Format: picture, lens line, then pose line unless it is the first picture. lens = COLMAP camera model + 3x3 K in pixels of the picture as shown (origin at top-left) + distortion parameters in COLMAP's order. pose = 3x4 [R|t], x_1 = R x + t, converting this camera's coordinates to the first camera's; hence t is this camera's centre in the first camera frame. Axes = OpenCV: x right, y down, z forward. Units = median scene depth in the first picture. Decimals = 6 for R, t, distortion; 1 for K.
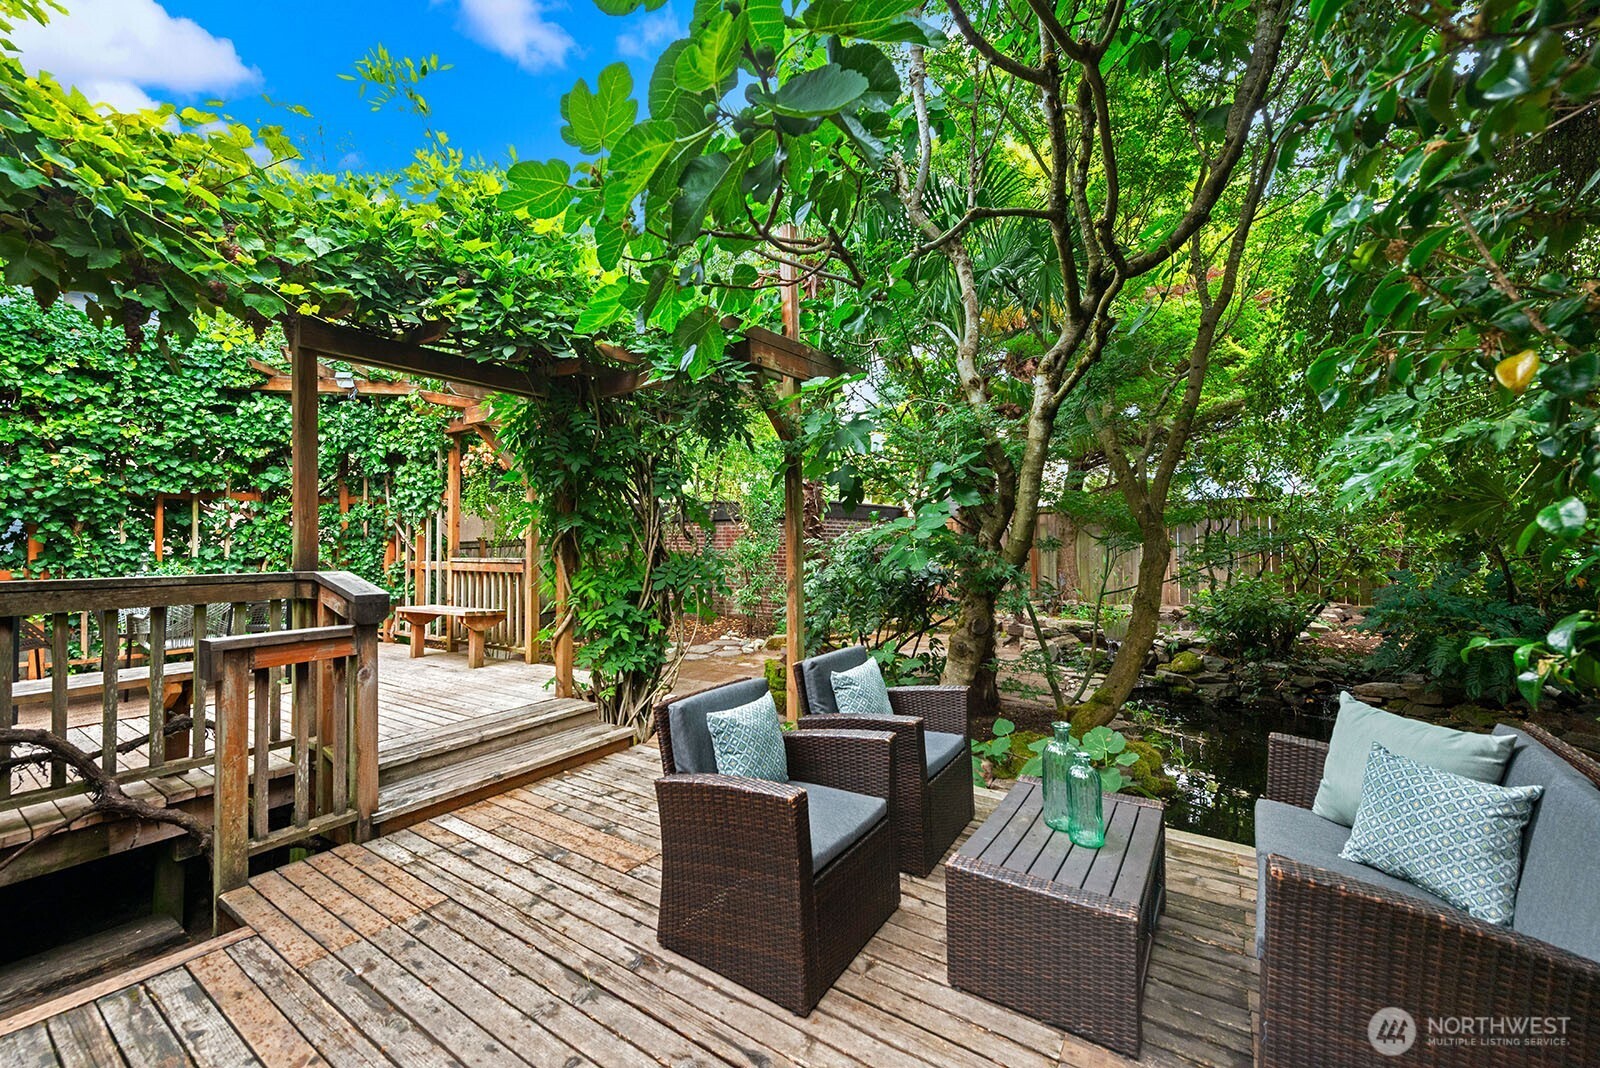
lens RADIAL K [[630.8, 0, 800.0], [0, 630.8, 534.0], [0, 0, 1]] dist [0.017593, -0.007131]
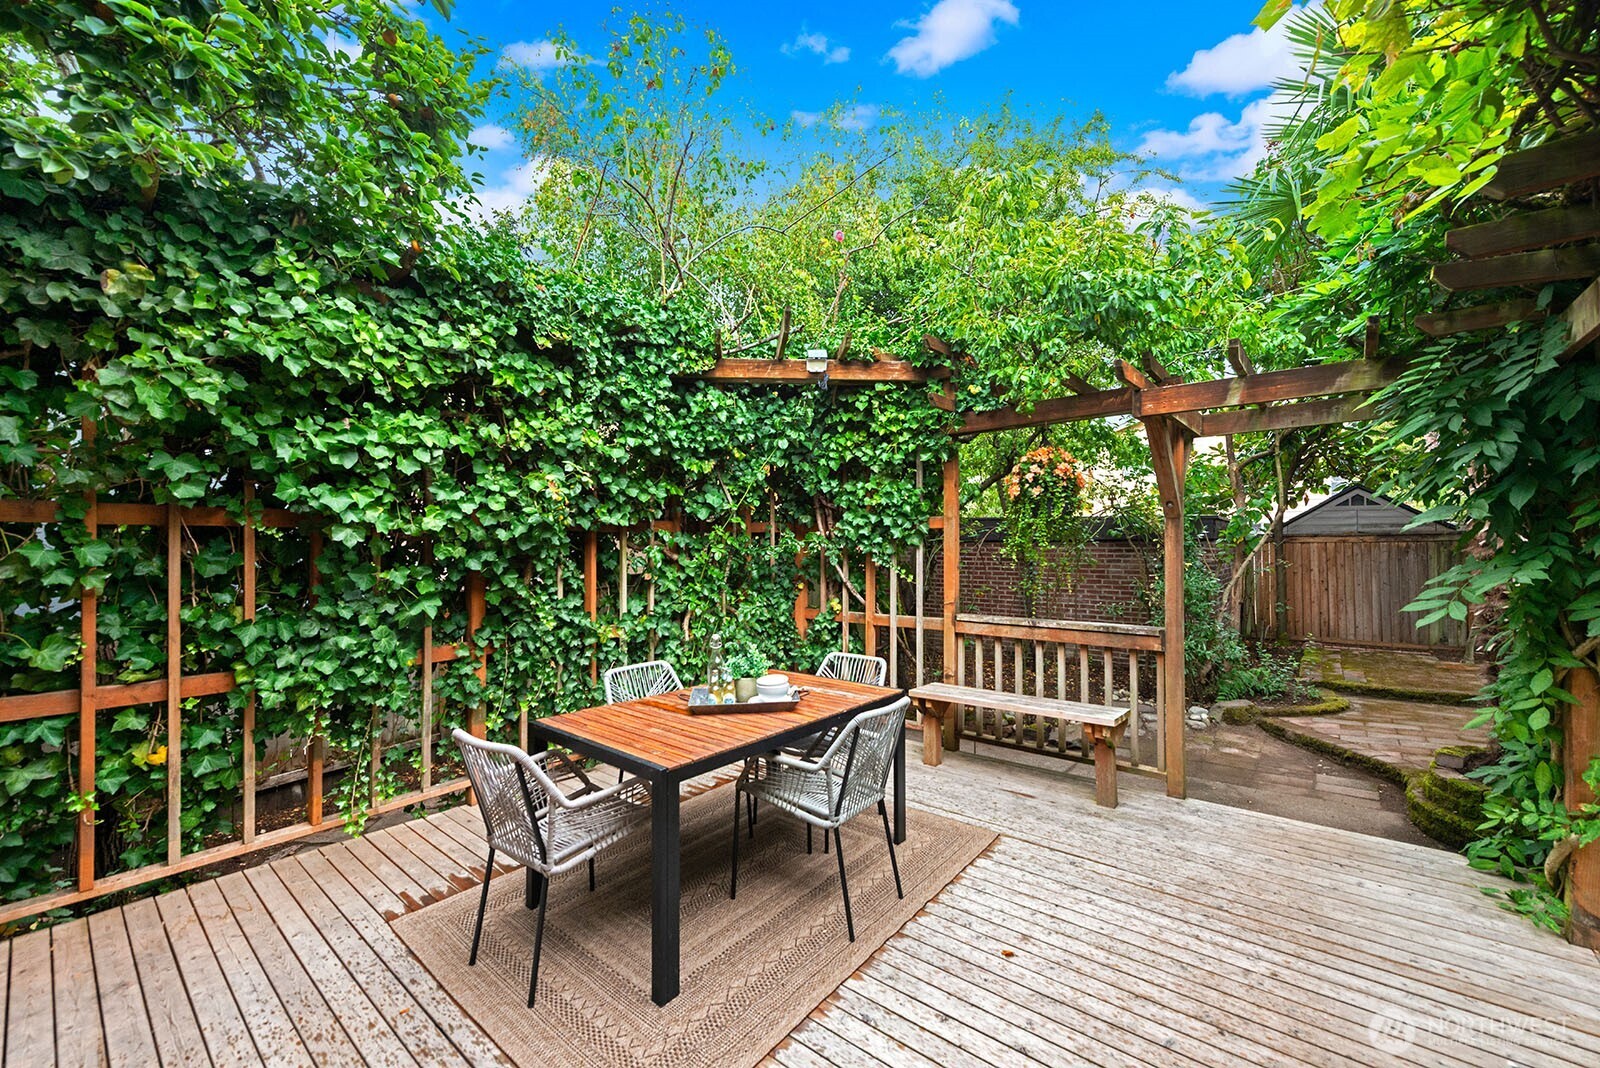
lens RADIAL K [[630.8, 0, 800.0], [0, 630.8, 534.0], [0, 0, 1]] dist [0.017593, -0.007131]
pose [[0.994947, -0.000239, -0.100399, -0.718647], [-0.000287, 0.999986, -0.005232, -0.051480], [0.100399, 0.005234, 0.994934, 0.330576]]
